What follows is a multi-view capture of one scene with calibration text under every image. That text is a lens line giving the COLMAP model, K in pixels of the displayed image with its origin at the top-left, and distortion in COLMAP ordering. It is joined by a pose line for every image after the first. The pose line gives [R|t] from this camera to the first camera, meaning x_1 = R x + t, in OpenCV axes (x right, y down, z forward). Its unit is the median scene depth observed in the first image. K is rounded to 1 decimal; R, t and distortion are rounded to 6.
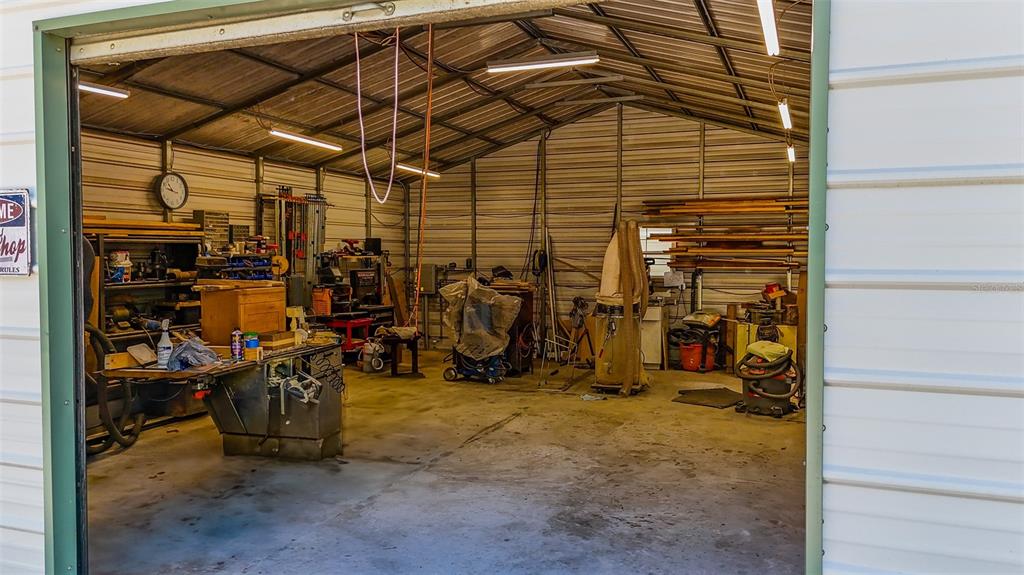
lens RADIAL K [[754.1, 0, 516.5], [0, 754.1, 287.6], [0, 0, 1]] dist [0.058069, -0.054222]
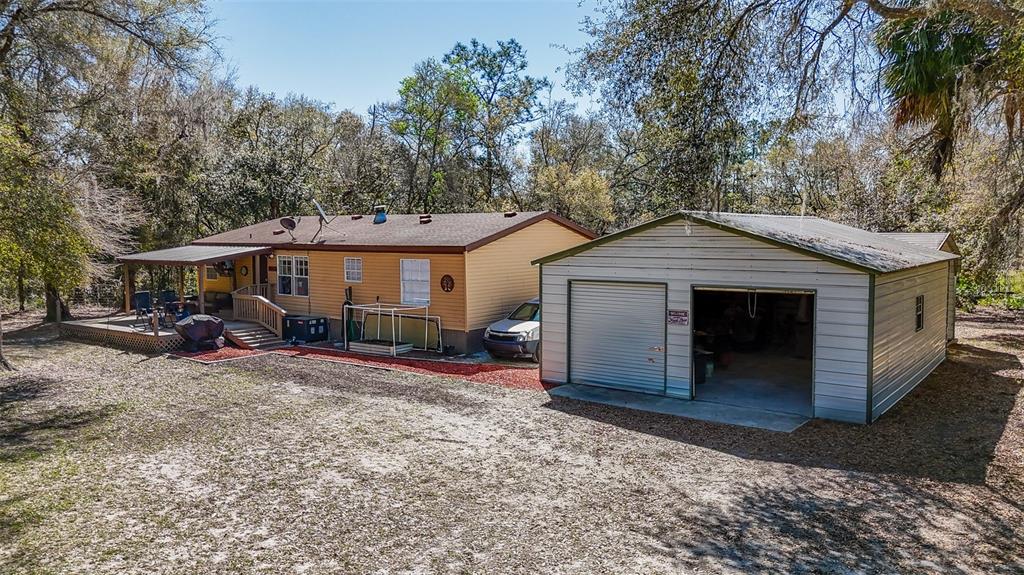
lens RADIAL K [[754.1, 0, 505.8], [0, 754.1, 279.4], [0, 0, 1]] dist [0.058069, -0.054222]
pose [[0.959174, 0.014896, -0.282423, -0.082410], [-0.009965, 0.999772, 0.018891, -0.121136], [0.282640, -0.015305, 0.959104, -1.313566]]
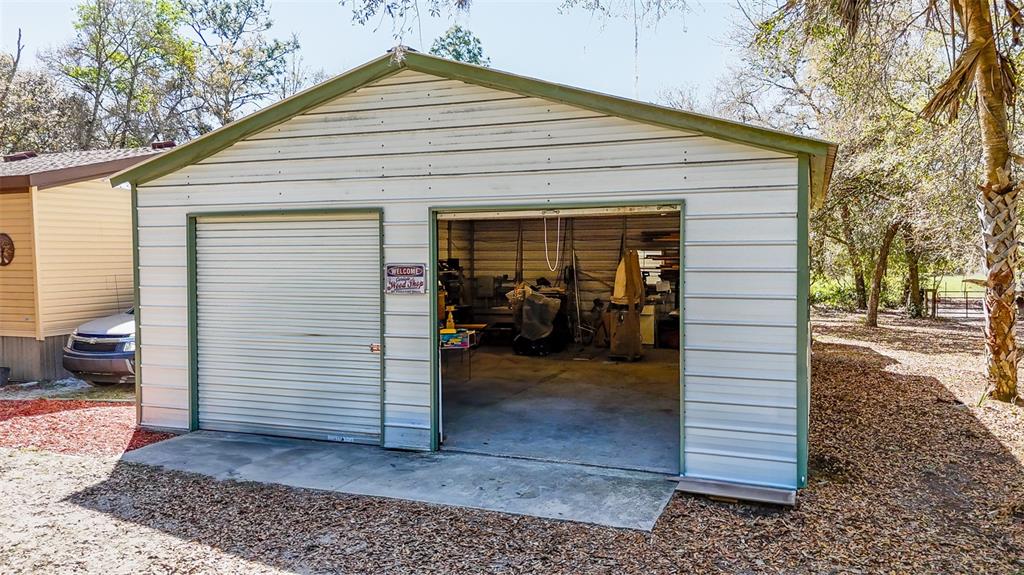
lens RADIAL K [[754.1, 0, 512.0], [0, 754.1, 282.0], [0, 0, 1]] dist [0.058069, -0.054222]
pose [[0.999947, -0.004388, -0.009356, -0.069944], [0.004311, 0.999957, -0.008248, -0.008721], [0.009392, 0.008208, 0.999922, -0.467410]]
